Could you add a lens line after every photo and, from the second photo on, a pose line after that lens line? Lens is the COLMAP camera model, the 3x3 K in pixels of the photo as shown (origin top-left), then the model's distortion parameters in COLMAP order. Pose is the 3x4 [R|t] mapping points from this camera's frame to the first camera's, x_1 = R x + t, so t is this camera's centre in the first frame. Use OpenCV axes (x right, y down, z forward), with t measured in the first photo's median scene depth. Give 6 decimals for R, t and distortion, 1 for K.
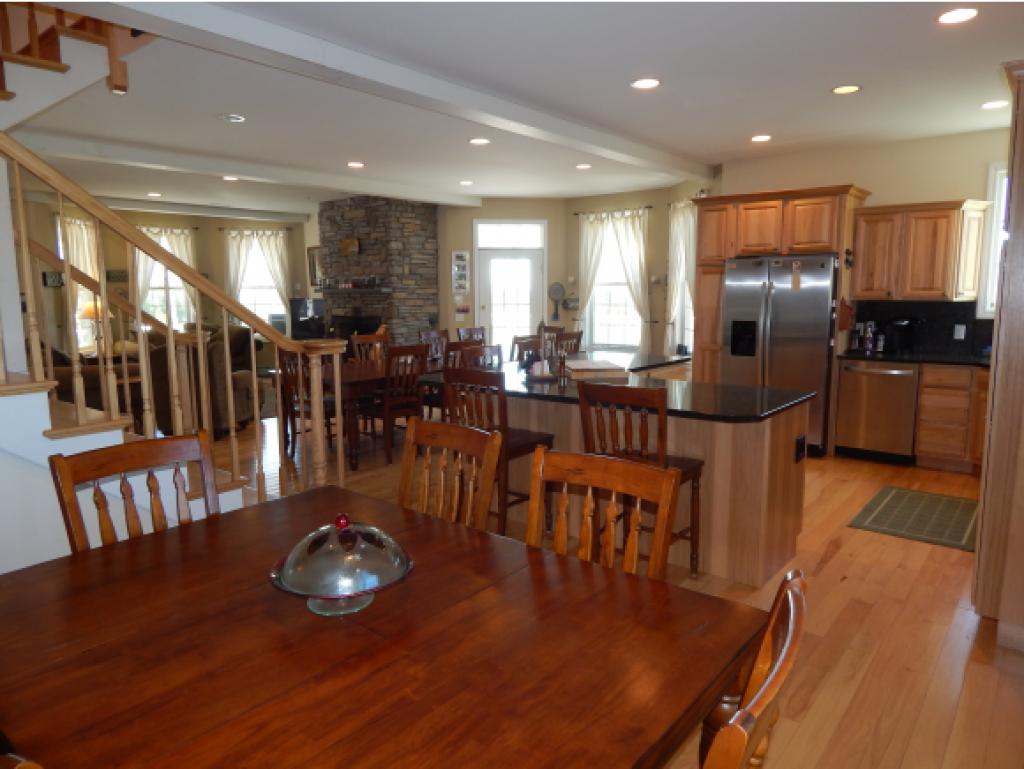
lens RADIAL K [[676.8, 0, 512.2], [0, 676.8, 384.2], [0, 0, 1]] dist [-0.001376, -0.001139]
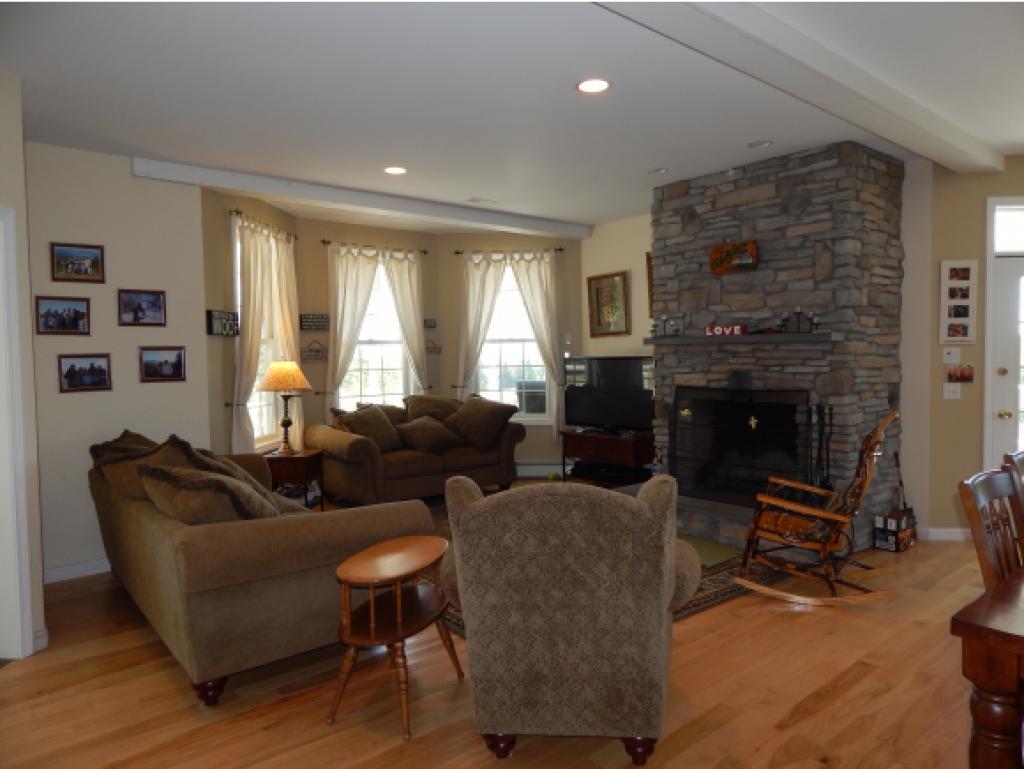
lens RADIAL K [[676.8, 0, 511.5], [0, 676.8, 383.7], [0, 0, 1]] dist [-0.001376, -0.001139]
pose [[0.982301, 0.003300, -0.187279, -0.305521], [-0.020706, 0.995630, -0.091064, -0.052080], [0.186160, 0.093330, 0.978077, 0.451614]]
